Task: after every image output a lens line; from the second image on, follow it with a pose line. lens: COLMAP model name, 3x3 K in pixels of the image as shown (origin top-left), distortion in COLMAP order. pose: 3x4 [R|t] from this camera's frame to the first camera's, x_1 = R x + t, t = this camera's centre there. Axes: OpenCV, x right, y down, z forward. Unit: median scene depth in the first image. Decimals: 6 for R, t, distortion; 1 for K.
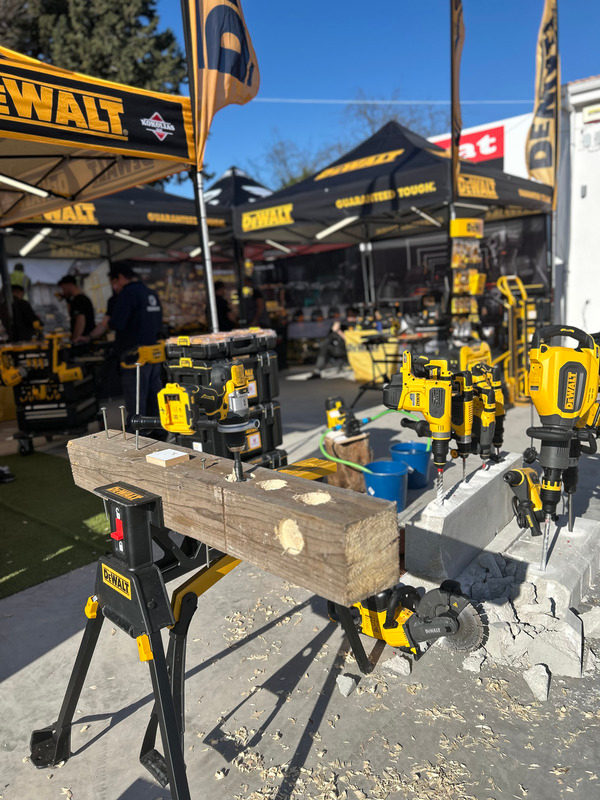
lens RADIAL K [[590.5, 0, 298.0], [0, 590.5, 436.8], [0, 0, 1]] dist [0.057038, -0.074633]
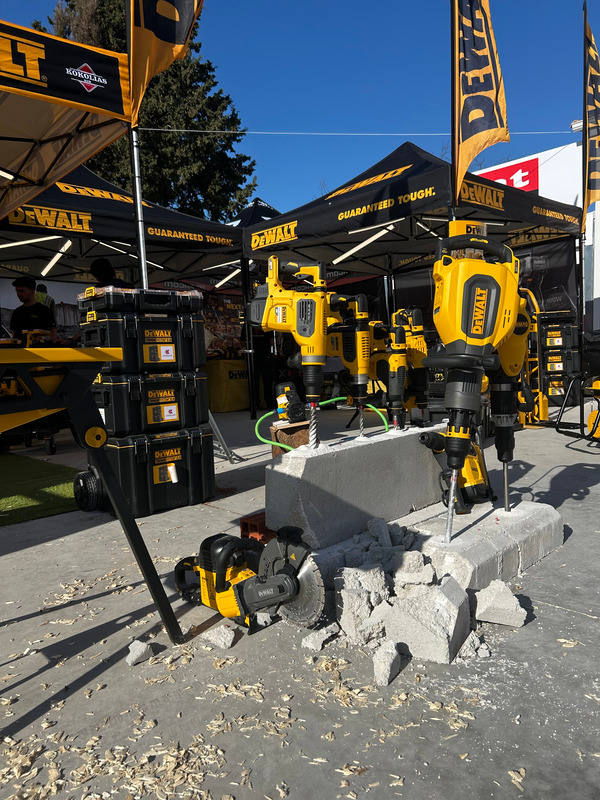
lens RADIAL K [[590.5, 0, 298.0], [0, 590.5, 436.8], [0, 0, 1]] dist [0.057038, -0.074633]
pose [[0.993744, 0.037753, -0.105103, 0.258465], [-0.048833, 0.993280, -0.104927, 0.156114], [0.100436, 0.109404, 0.988910, 0.174612]]
